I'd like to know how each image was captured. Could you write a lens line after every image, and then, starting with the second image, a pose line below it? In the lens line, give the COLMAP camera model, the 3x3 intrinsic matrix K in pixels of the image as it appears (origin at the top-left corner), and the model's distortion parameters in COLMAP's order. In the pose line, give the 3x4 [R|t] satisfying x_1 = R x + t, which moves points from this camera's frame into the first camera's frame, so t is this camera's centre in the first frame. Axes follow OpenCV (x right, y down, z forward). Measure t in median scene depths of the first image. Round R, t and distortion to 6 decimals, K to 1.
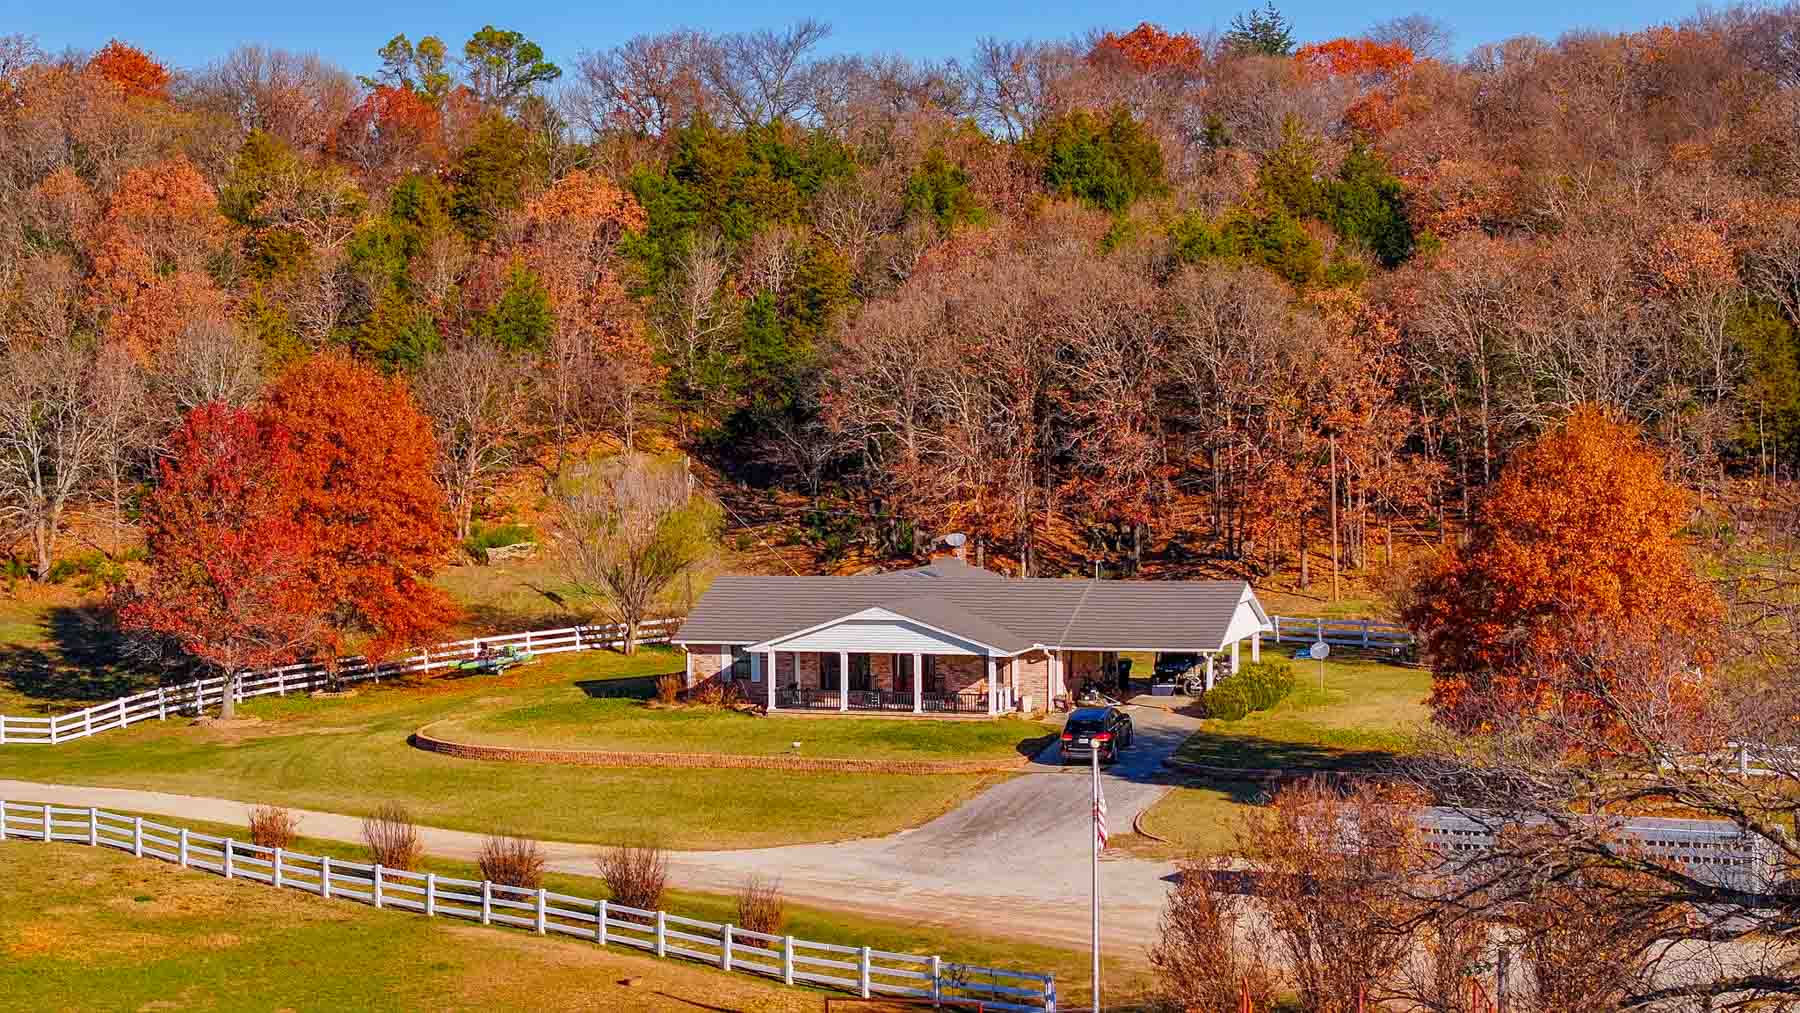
lens RADIAL K [[3646.2, 0, 900.0], [0, 3646.2, 506.5], [0, 0, 1]] dist [-0.167681, 0.602741]
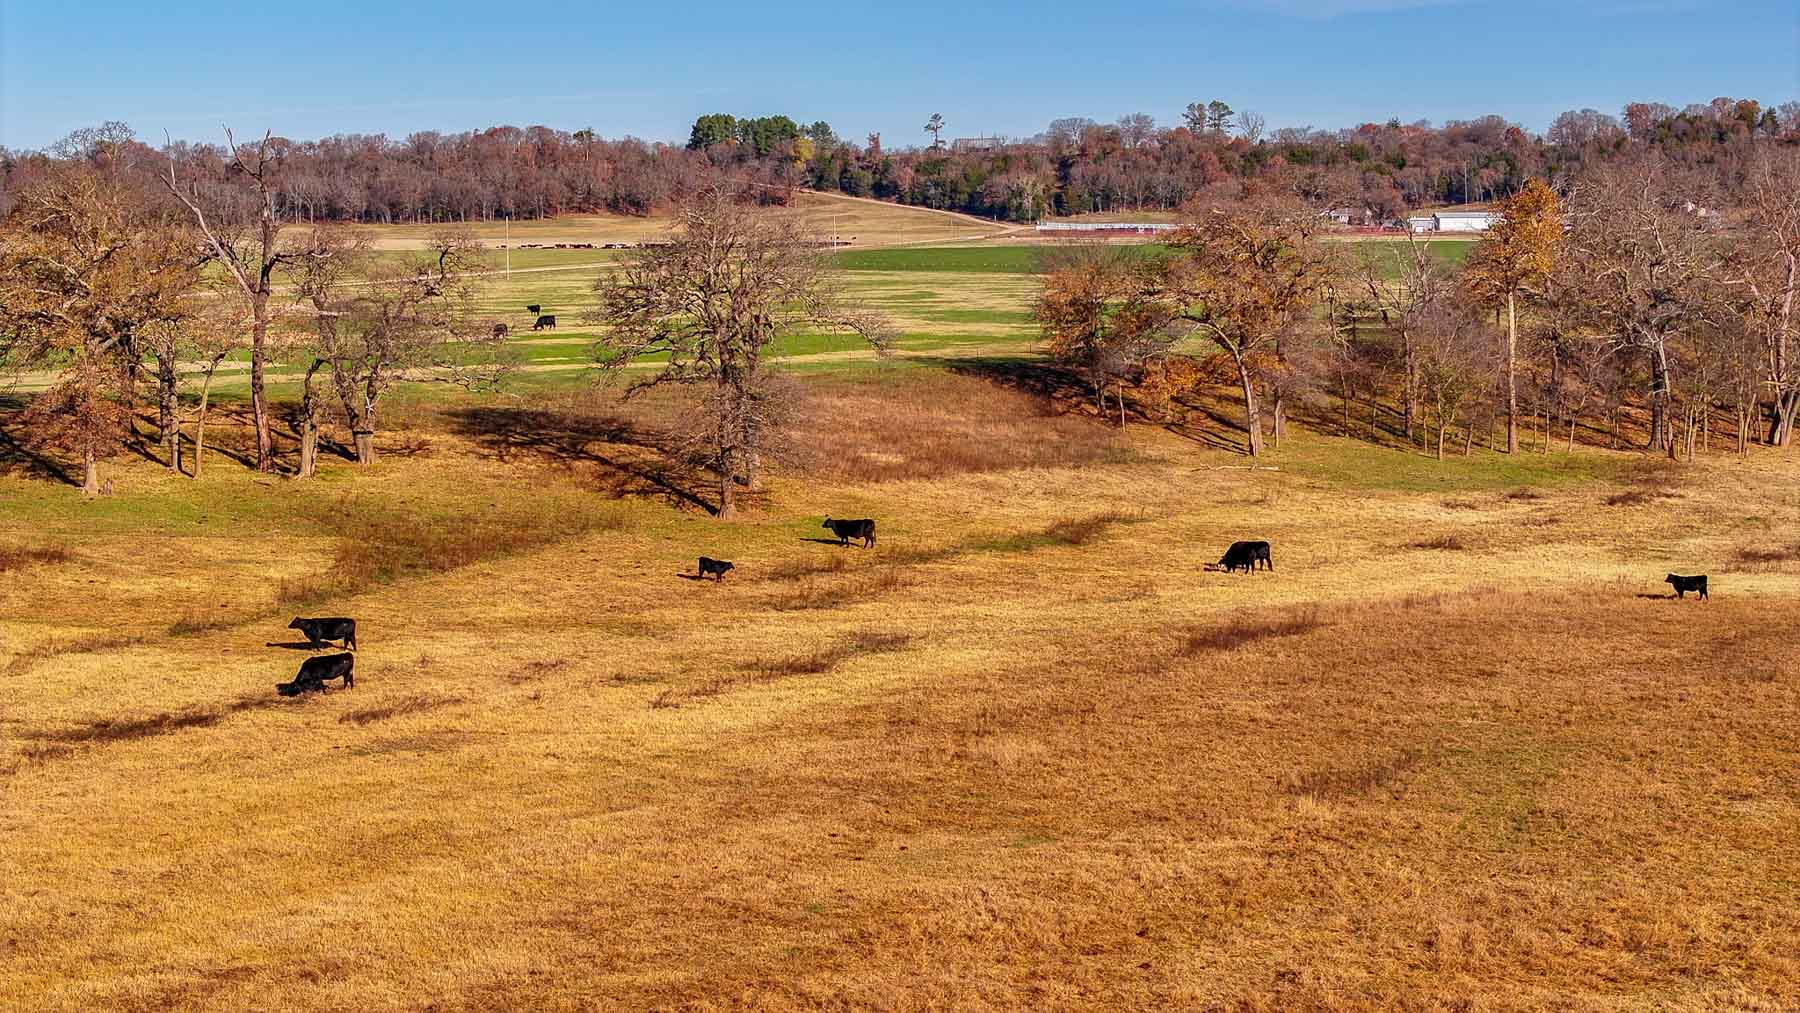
lens RADIAL K [[3646.2, 0, 900.0], [0, 3646.2, 506.5], [0, 0, 1]] dist [-0.167681, 0.602741]
pose [[0.995323, 0.005083, -0.096466, -0.116378], [-0.000593, 0.998917, 0.046517, 0.207231], [0.096598, -0.046242, 0.994249, -4.948095]]
